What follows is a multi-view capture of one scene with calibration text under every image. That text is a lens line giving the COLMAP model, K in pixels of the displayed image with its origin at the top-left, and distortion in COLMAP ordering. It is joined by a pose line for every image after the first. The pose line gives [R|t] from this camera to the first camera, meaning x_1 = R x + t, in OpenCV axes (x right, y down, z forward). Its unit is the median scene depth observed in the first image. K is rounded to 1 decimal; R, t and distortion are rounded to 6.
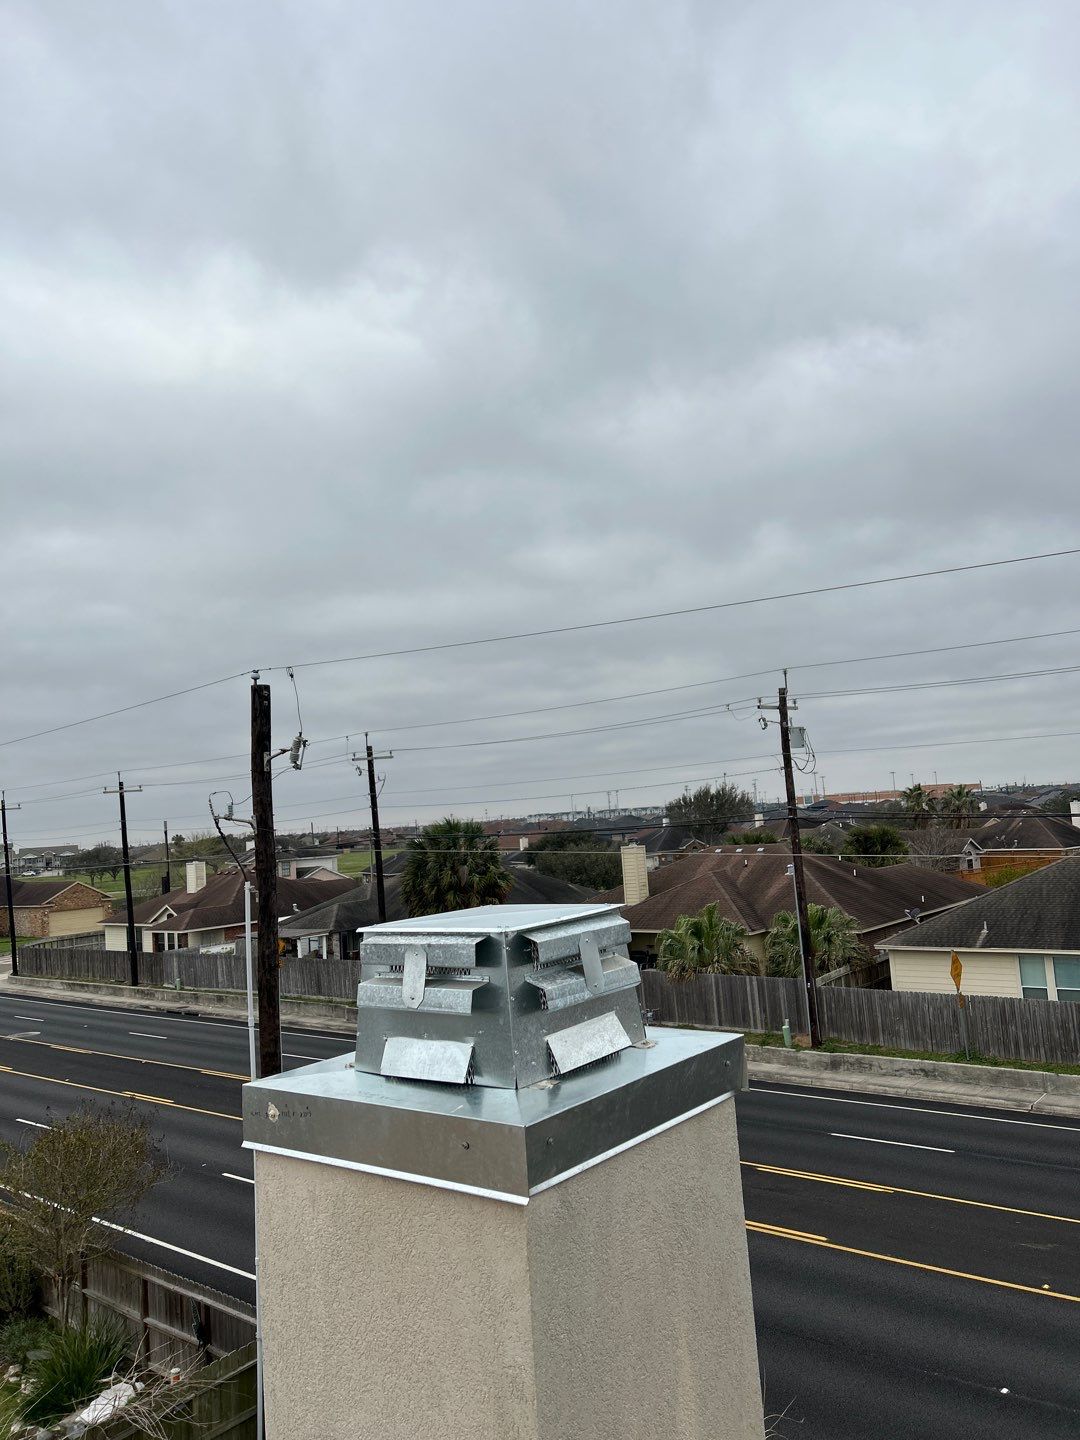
lens RADIAL K [[1073.9, 0, 546.1], [0, 1073.9, 712.3], [0, 0, 1]] dist [0.084800, -0.001121]
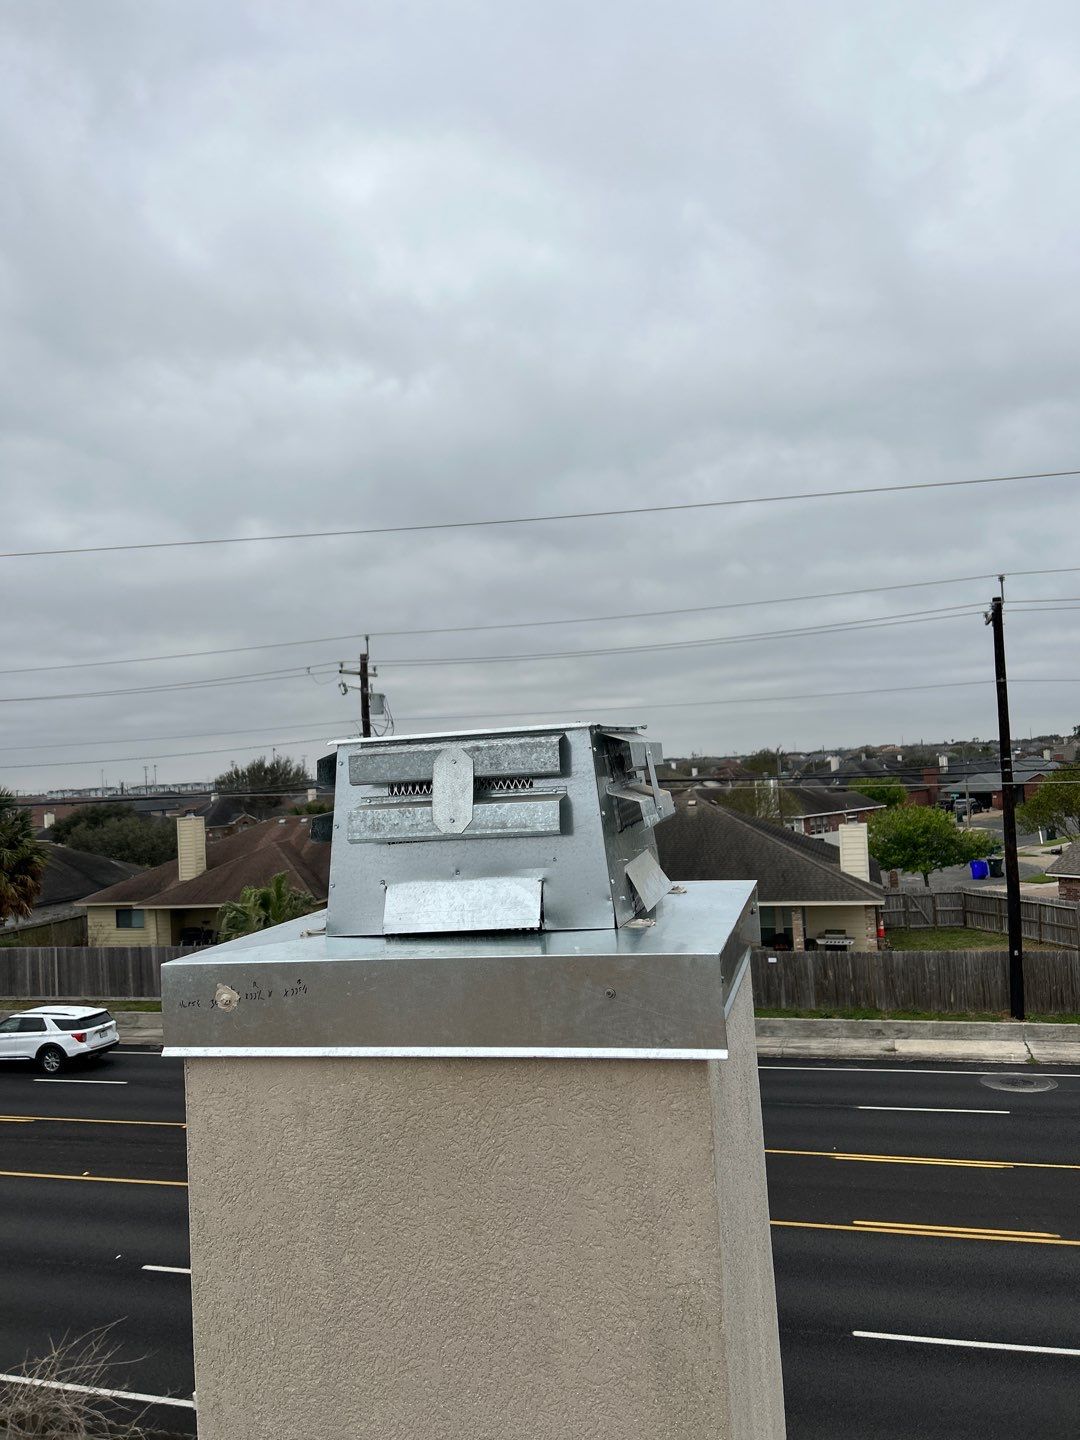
lens RADIAL K [[1081.2, 0, 536.2], [0, 1081.2, 722.7], [0, 0, 1]] dist [0.060624, -0.077916]
pose [[0.917880, 0.031319, 0.395621, -0.024799], [-0.042919, 0.998868, 0.020503, 0.012403], [-0.394531, -0.035799, 0.918185, 0.019896]]
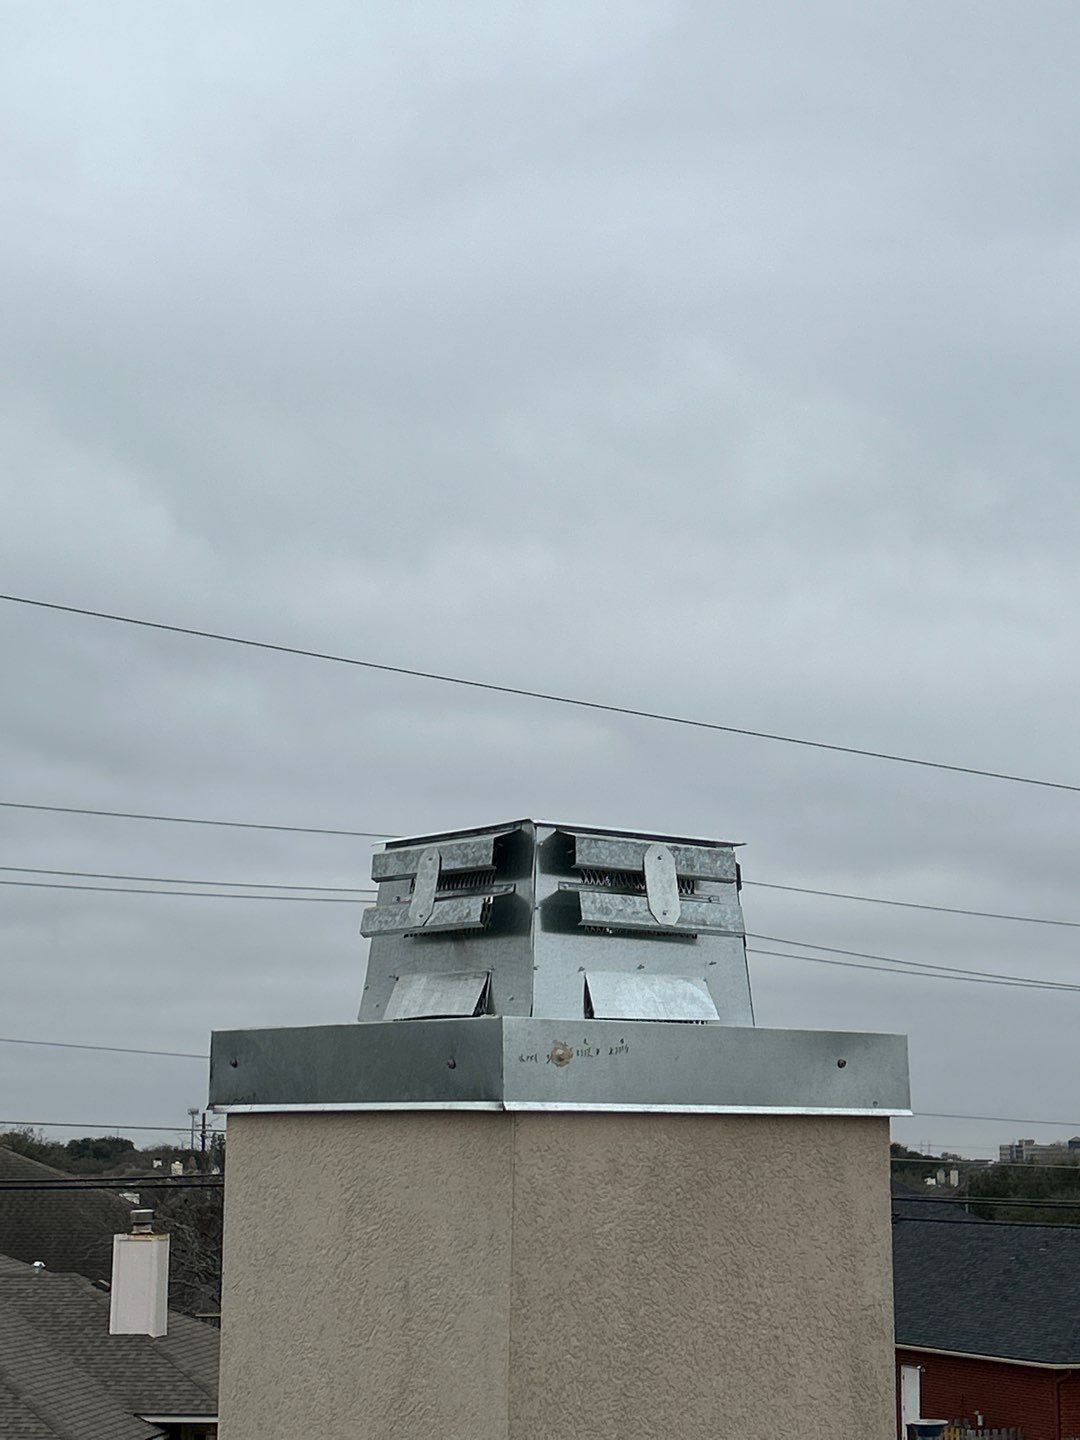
lens RADIAL K [[2546.0, 0, 540.4], [0, 2546.0, 719.8], [0, 0, 1]] dist [0.116173, 0.076719]
pose [[0.229709, 0.232771, 0.945014, -0.135860], [-0.120320, 0.970322, -0.209758, 0.037293], [-0.965793, -0.065520, 0.250898, 0.044332]]
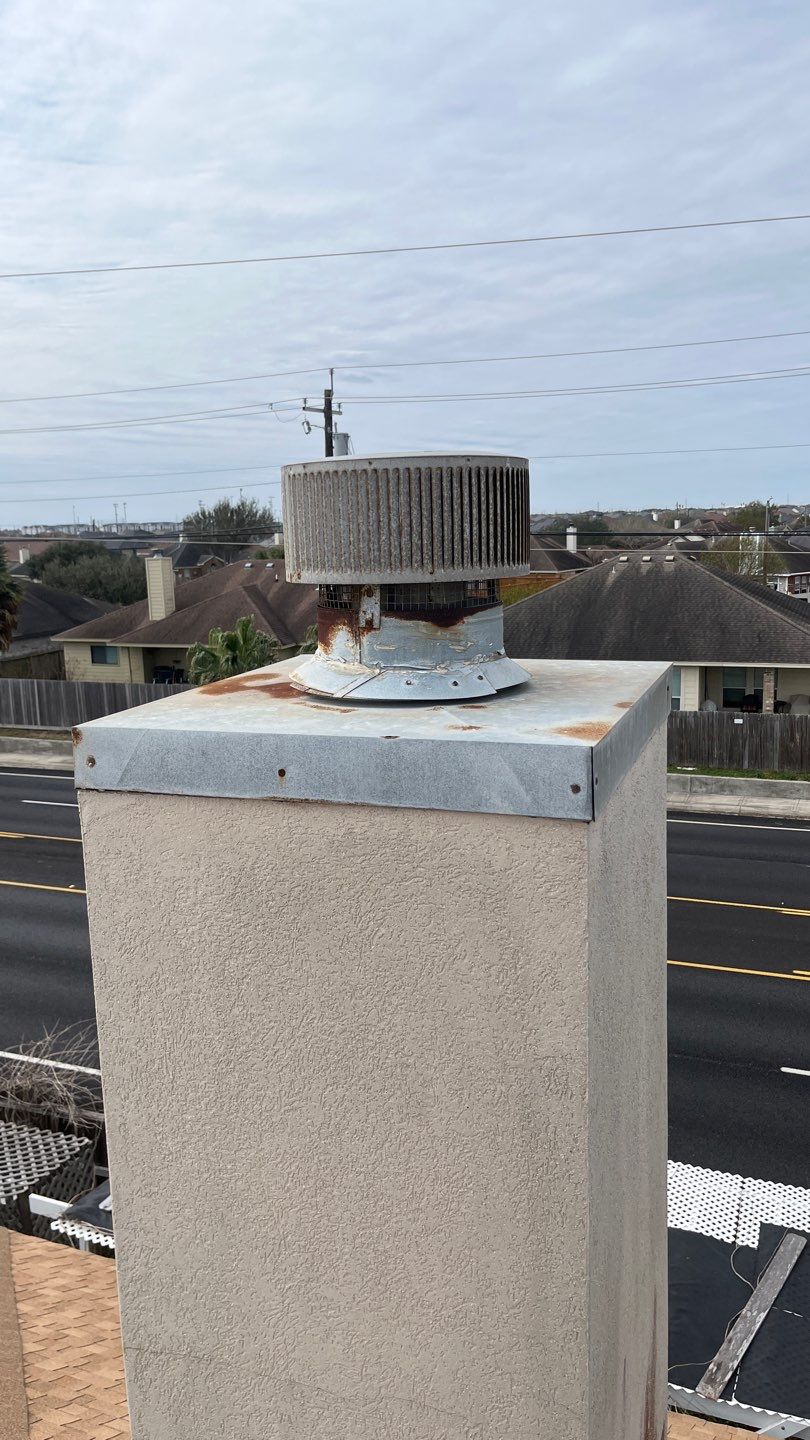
lens RADIAL K [[1098.0, 0, 403.0], [0, 1098.0, 723.2], [0, 0, 1]] dist [0.066884, -0.093712]
pose [[0.950678, -0.020908, 0.309475, -0.020720], [-0.060640, 0.965945, 0.251541, 0.011125], [-0.304195, -0.257902, 0.917034, 0.020778]]
